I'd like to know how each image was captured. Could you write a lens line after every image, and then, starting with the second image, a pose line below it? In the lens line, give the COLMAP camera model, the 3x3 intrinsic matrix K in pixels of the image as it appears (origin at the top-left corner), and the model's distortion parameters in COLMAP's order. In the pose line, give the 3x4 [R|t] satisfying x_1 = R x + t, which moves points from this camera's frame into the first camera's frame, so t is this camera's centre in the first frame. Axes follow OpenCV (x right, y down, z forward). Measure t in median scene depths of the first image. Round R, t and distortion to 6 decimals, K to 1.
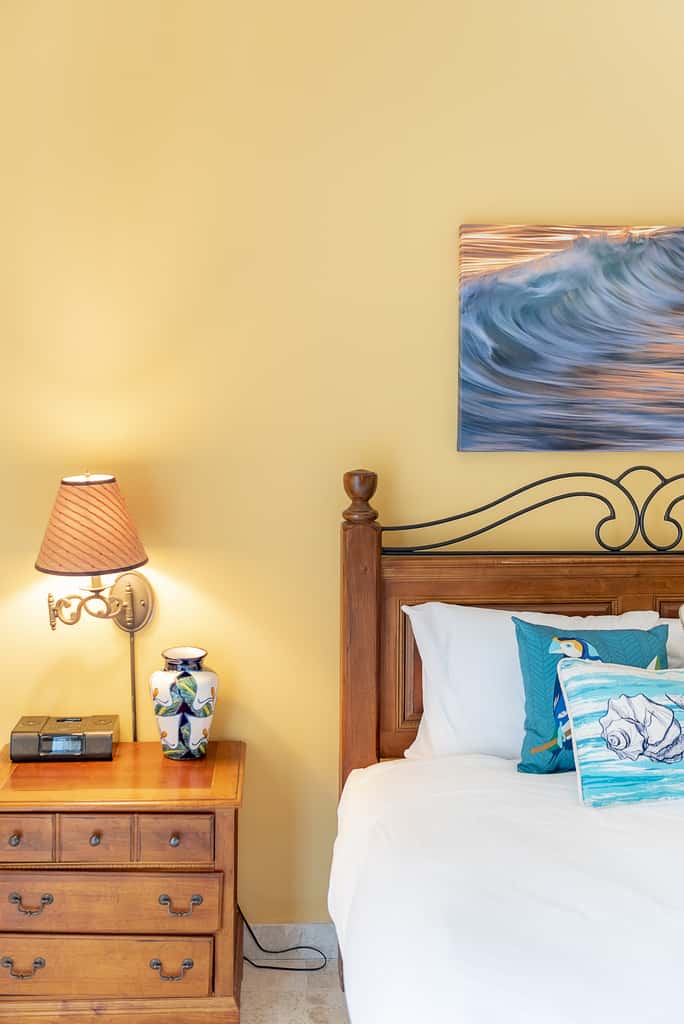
lens RADIAL K [[966.8, 0, 360.2], [0, 966.8, 480.2], [0, 0, 1]] dist [-0.020479, 0.012703]
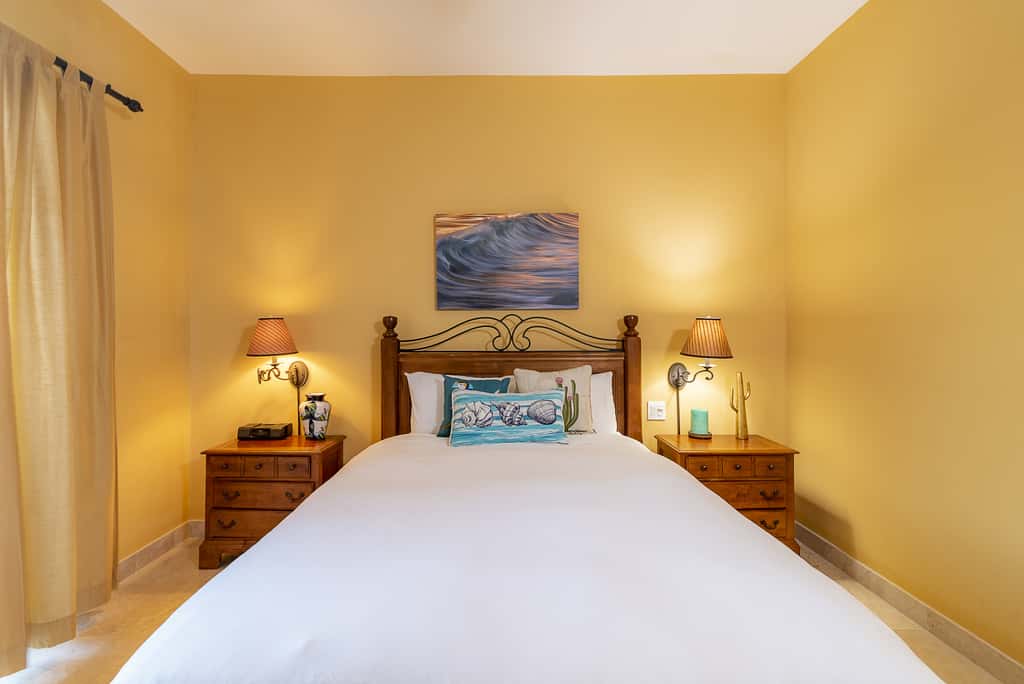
lens RADIAL K [[464.7, 0, 514.9], [0, 464.7, 335.6], [0, 0, 1]] dist [0.020867, 0.000928]
pose [[0.998455, -0.005756, -0.055272, 0.361594], [0.001466, 0.997003, -0.077348, 0.123787], [0.055551, 0.077148, 0.995471, -0.112698]]
